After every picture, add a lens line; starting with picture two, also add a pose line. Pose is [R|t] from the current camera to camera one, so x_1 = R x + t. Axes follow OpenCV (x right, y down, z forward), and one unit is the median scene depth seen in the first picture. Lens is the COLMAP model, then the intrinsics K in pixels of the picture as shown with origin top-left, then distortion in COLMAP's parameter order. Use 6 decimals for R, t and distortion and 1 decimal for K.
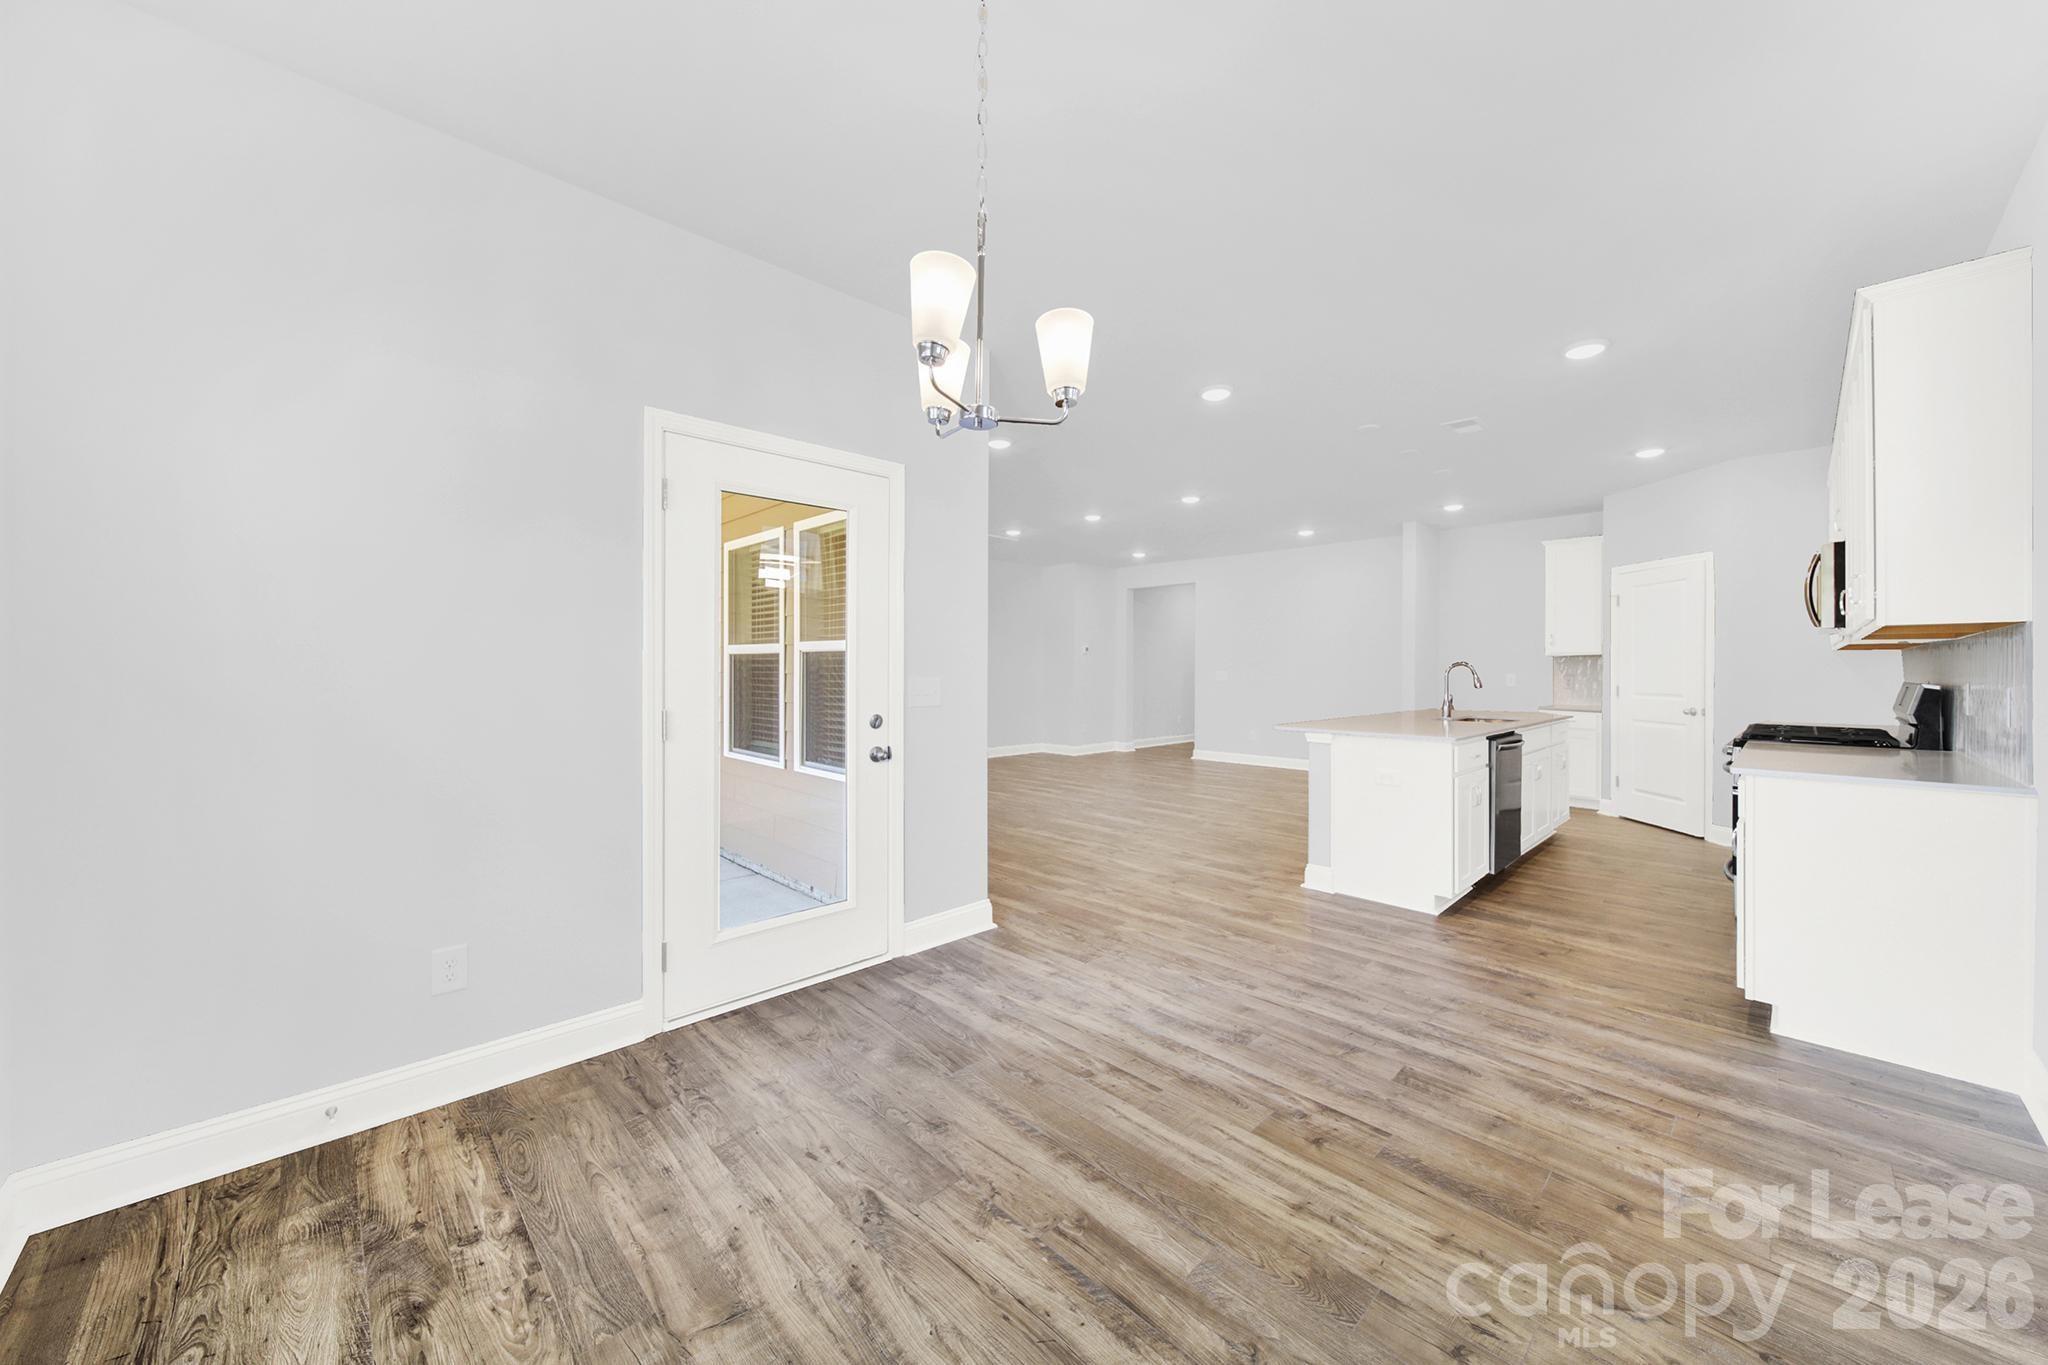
lens RADIAL K [[738.3, 0, 1015.8], [0, 738.3, 662.5], [0, 0, 1]] dist [-0.002873, -0.000232]
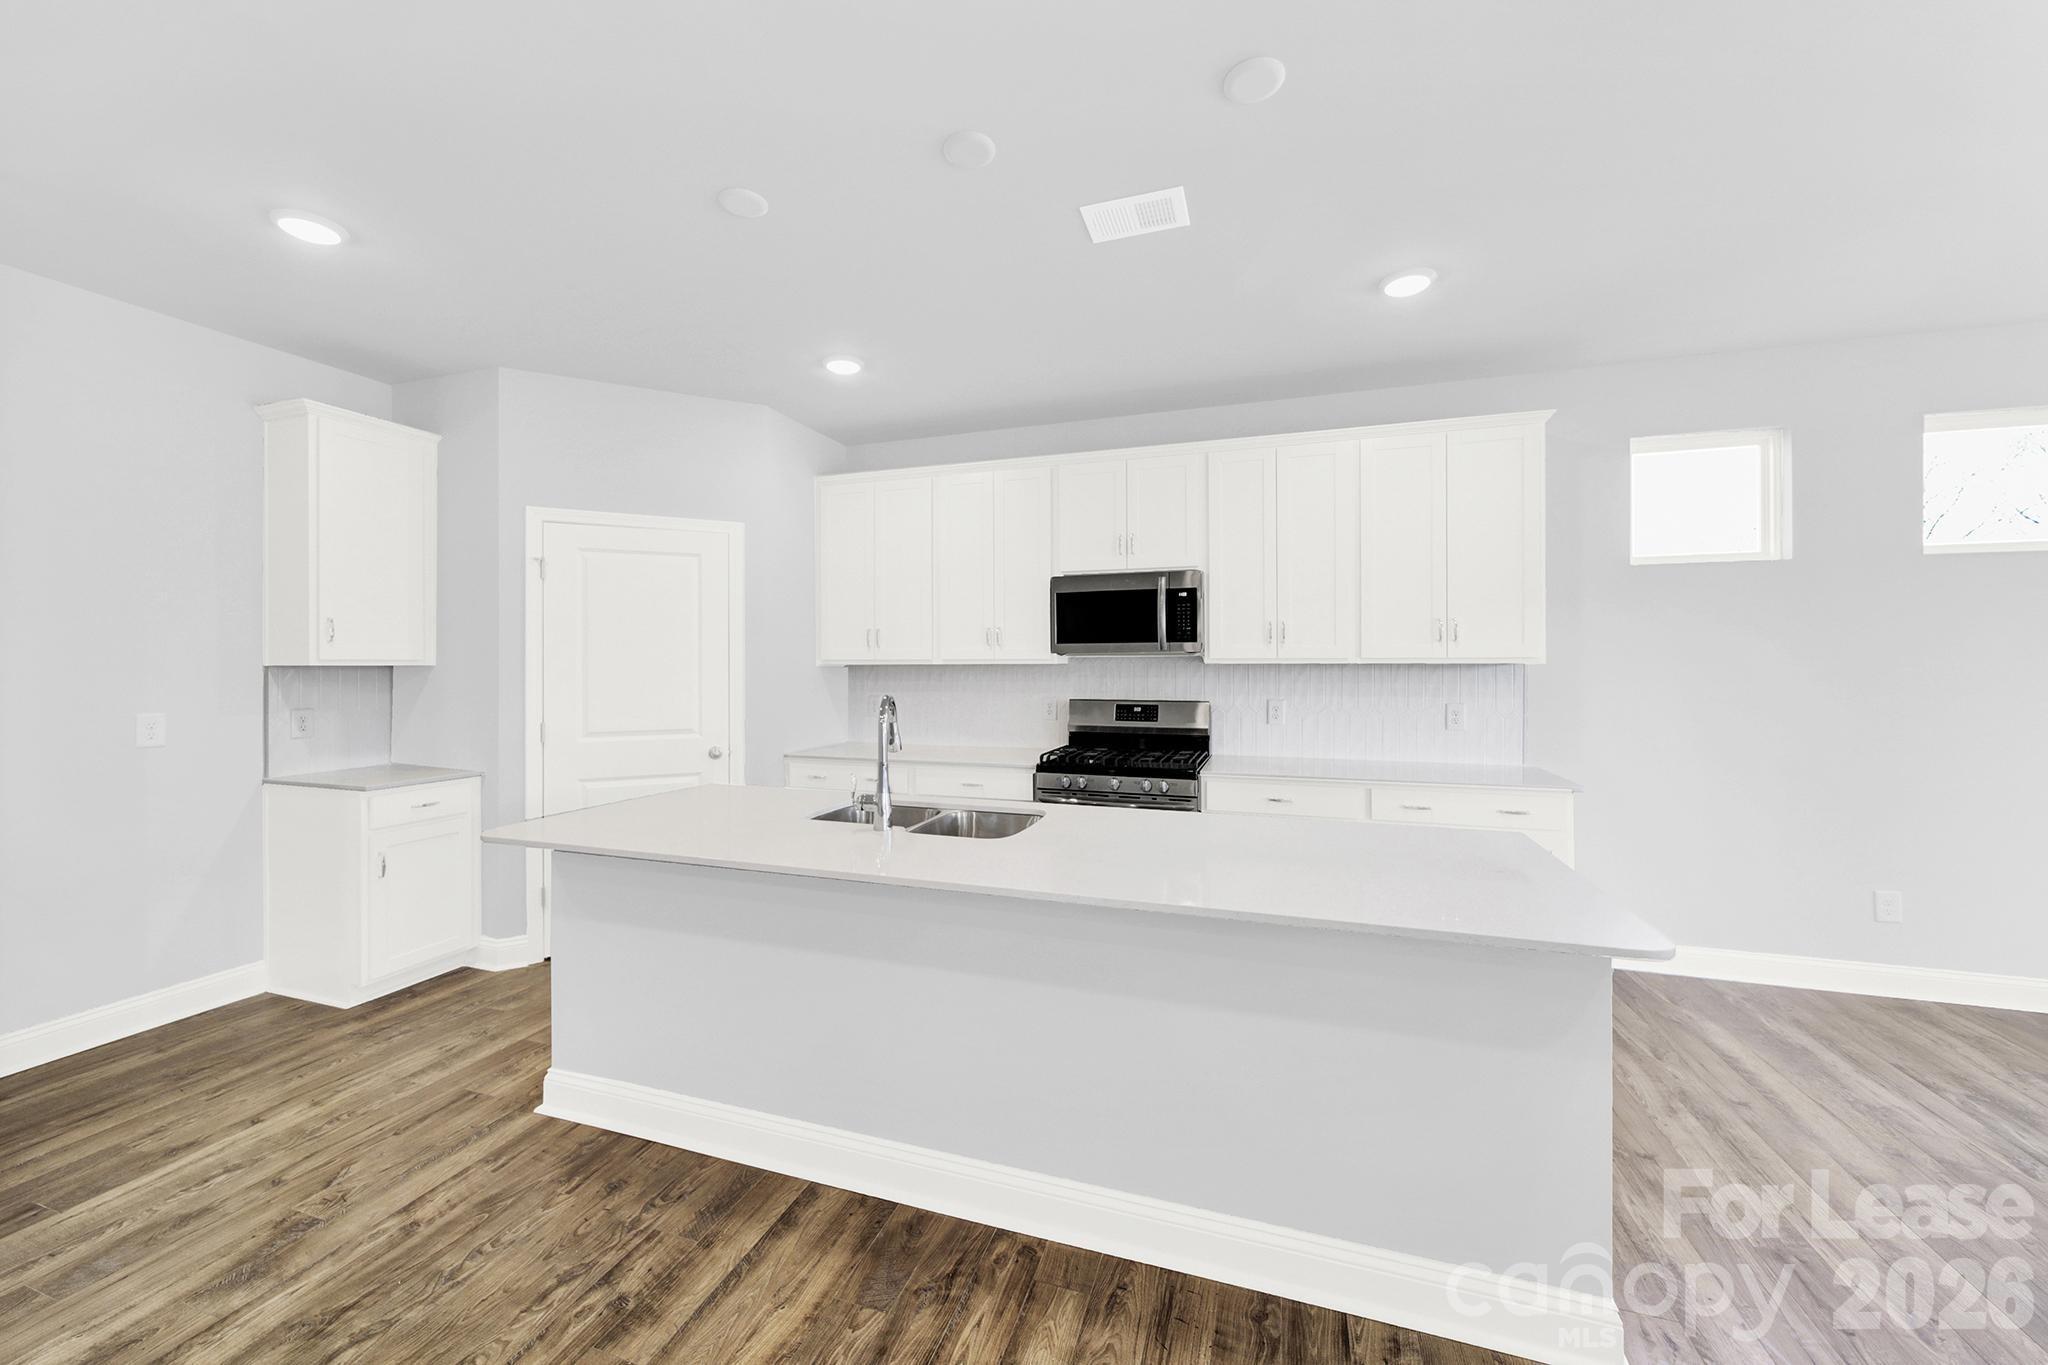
lens RADIAL K [[778.6, 0, 1023.5], [0, 778.6, 667.3], [0, 0, 1]] dist [0.000989, -0.000128]
pose [[-0.471400, -0.013768, 0.881812, 0.393596], [-0.009091, 0.999901, 0.010751, -0.059516], [-0.881873, -0.002949, -0.471478, 2.729675]]
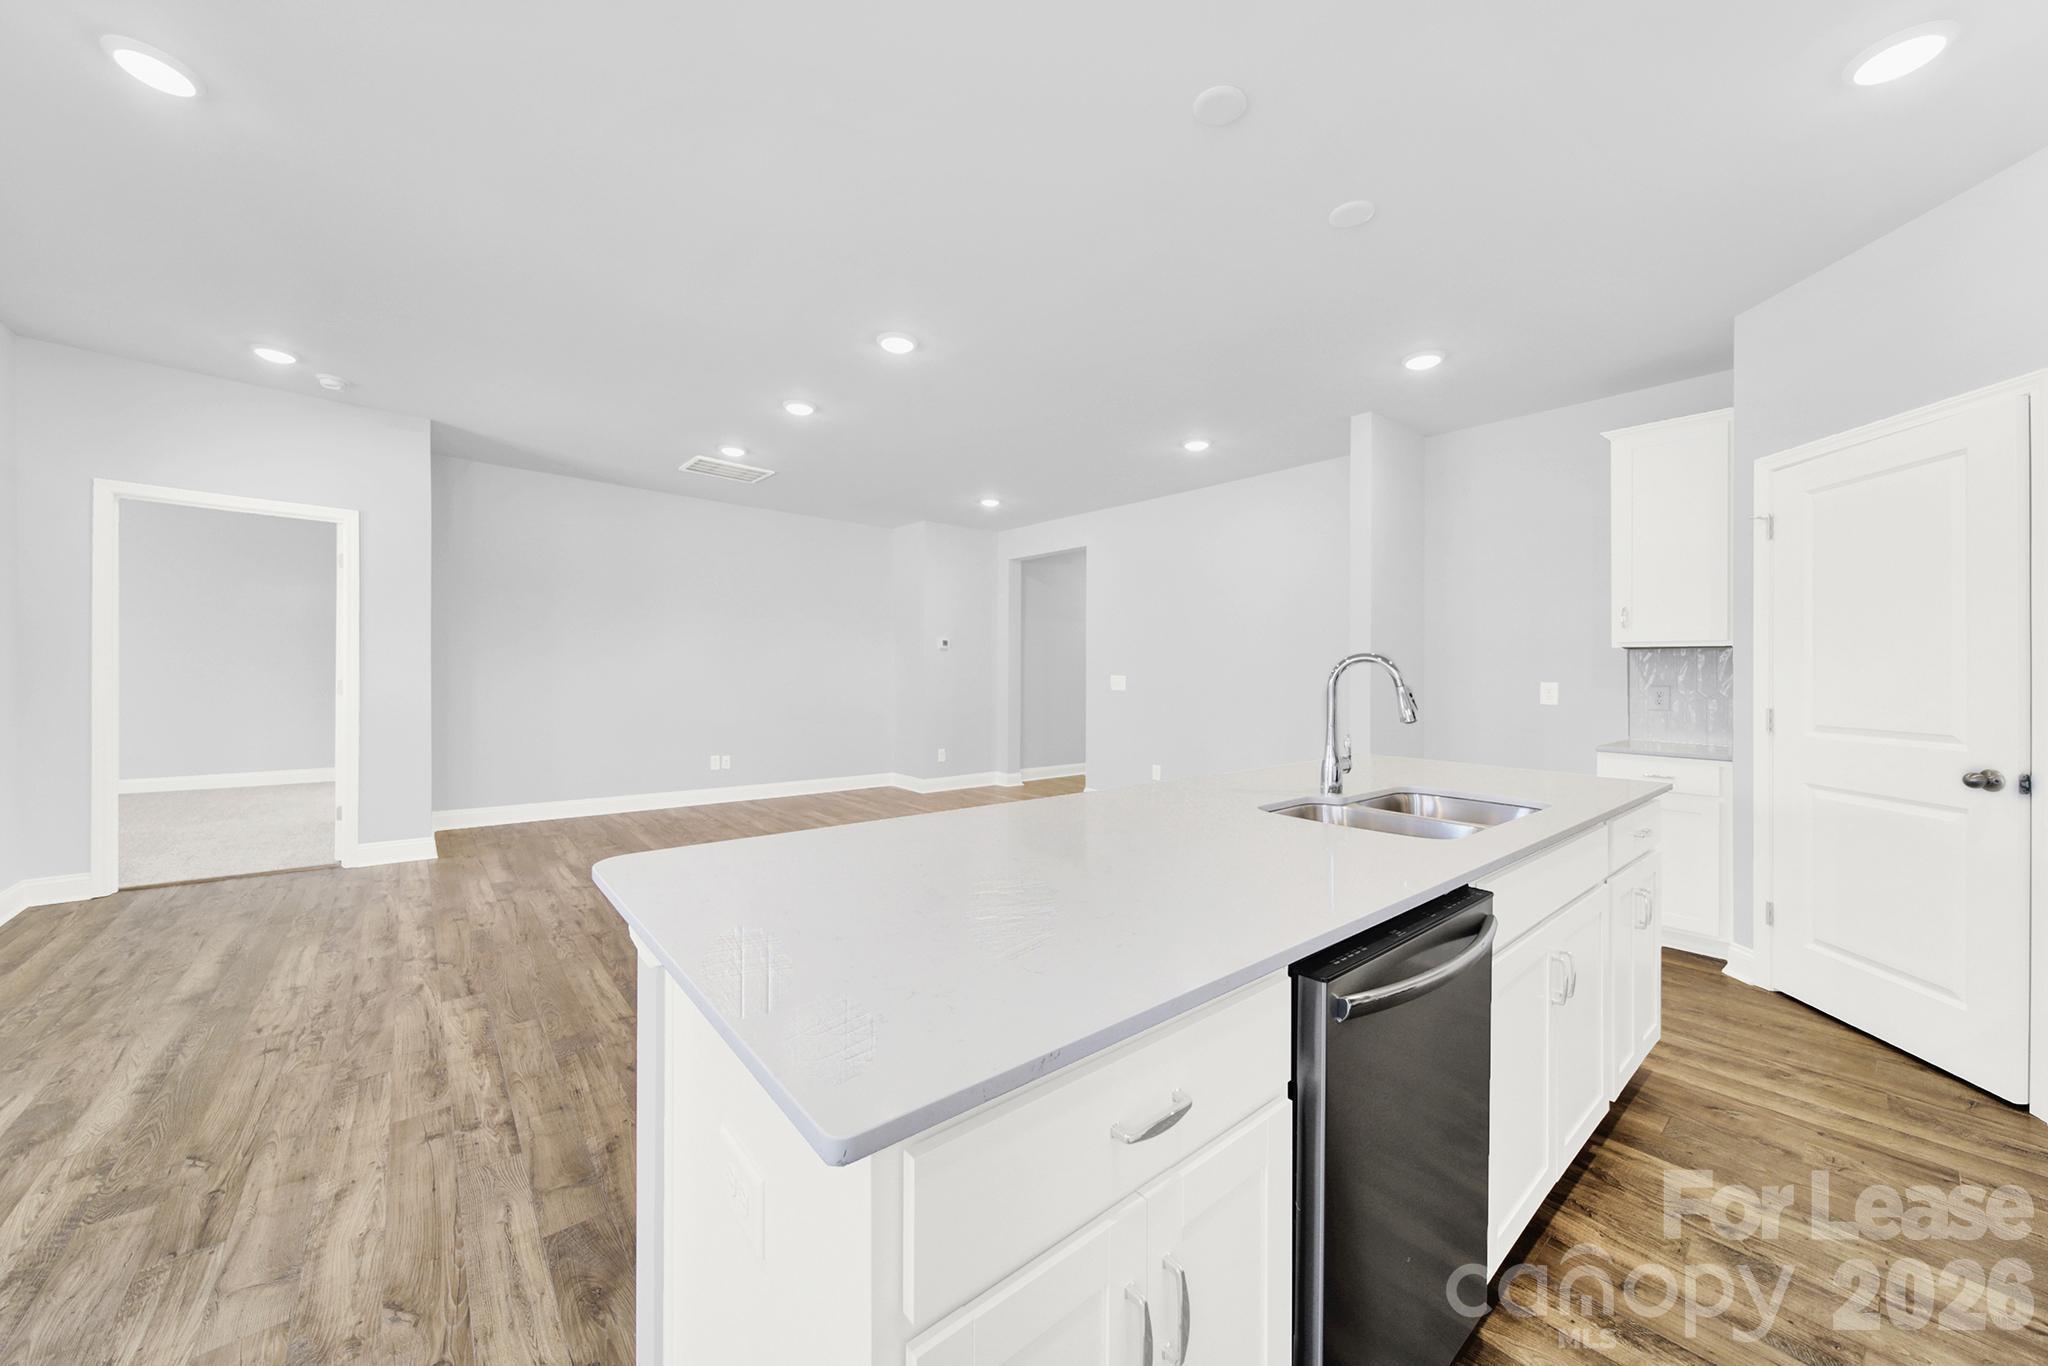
lens RADIAL K [[738.3, 0, 1015.8], [0, 738.3, 663.0], [0, 0, 1]] dist [-0.002873, -0.000232]
pose [[0.997105, 0.002518, -0.075991, 1.073665], [-0.002595, 0.999996, -0.000919, 0.009310], [0.075989, 0.001114, 0.997108, 1.426851]]
